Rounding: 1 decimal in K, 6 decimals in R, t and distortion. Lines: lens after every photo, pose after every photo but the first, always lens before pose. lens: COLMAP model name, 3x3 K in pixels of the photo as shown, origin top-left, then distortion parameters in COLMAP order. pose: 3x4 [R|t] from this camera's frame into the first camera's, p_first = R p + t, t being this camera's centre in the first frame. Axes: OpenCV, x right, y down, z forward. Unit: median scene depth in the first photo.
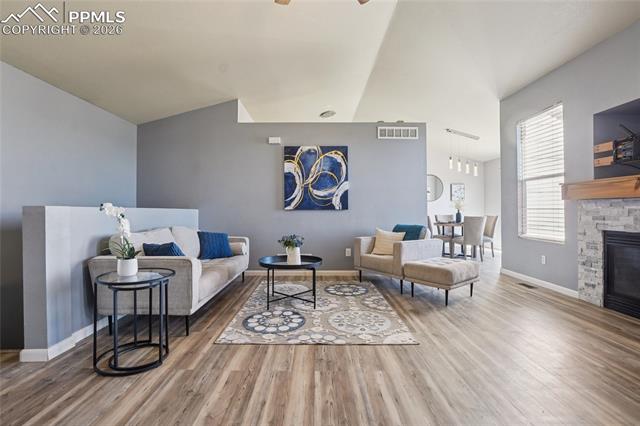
lens RADIAL K [[316.2, 0, 320.0], [0, 316.2, 209.7], [0, 0, 1]] dist [-0.011521, 0.000457]
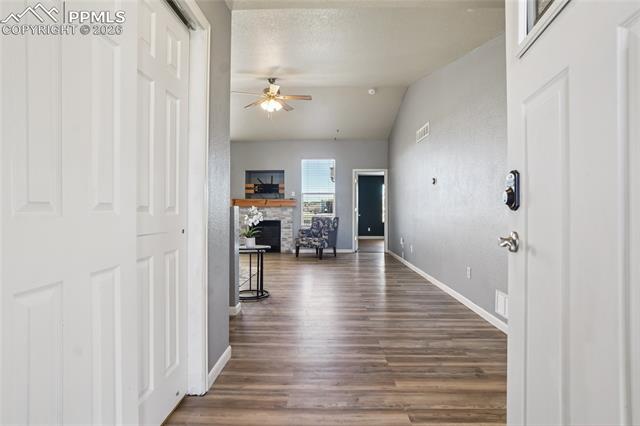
lens RADIAL K [[331.0, 0, 318.0], [0, 331.0, 207.1], [0, 0, 1]] dist [-0.044197, 0.023562]
pose [[0.048850, 0.020669, 0.998592, -1.131055], [-0.003080, 0.999784, -0.020543, 0.011691], [-0.998801, -0.002072, 0.048903, 0.252712]]
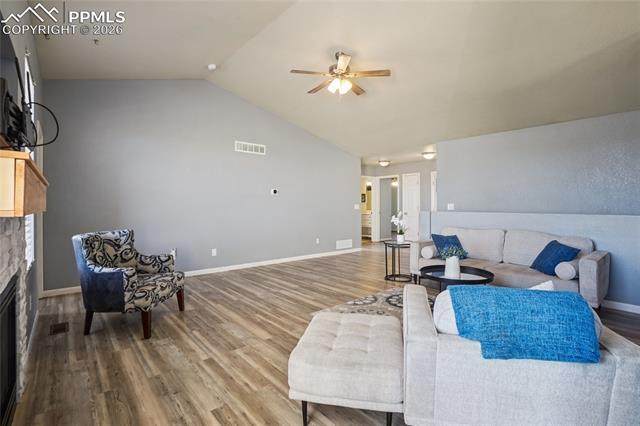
lens RADIAL K [[316.2, 0, 320.0], [0, 316.2, 209.7], [0, 0, 1]] dist [-0.011521, 0.000457]
pose [[-0.773877, 0.017219, -0.633102, 0.609780], [0.004776, 0.999761, 0.021354, -0.036290], [0.633318, 0.013502, -0.773774, 1.112618]]
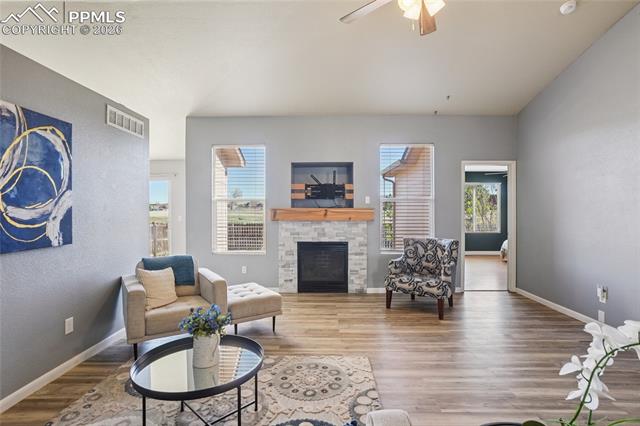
lens RADIAL K [[328.8, 0, 320.0], [0, 328.8, 213.0], [0, 0, 1]] dist [-0.040998, 0.022679]
pose [[0.019947, -0.010600, 0.999745, -0.473907], [-0.002313, 0.999941, 0.010648, -0.063581], [-0.999798, -0.002525, 0.019921, 0.614857]]
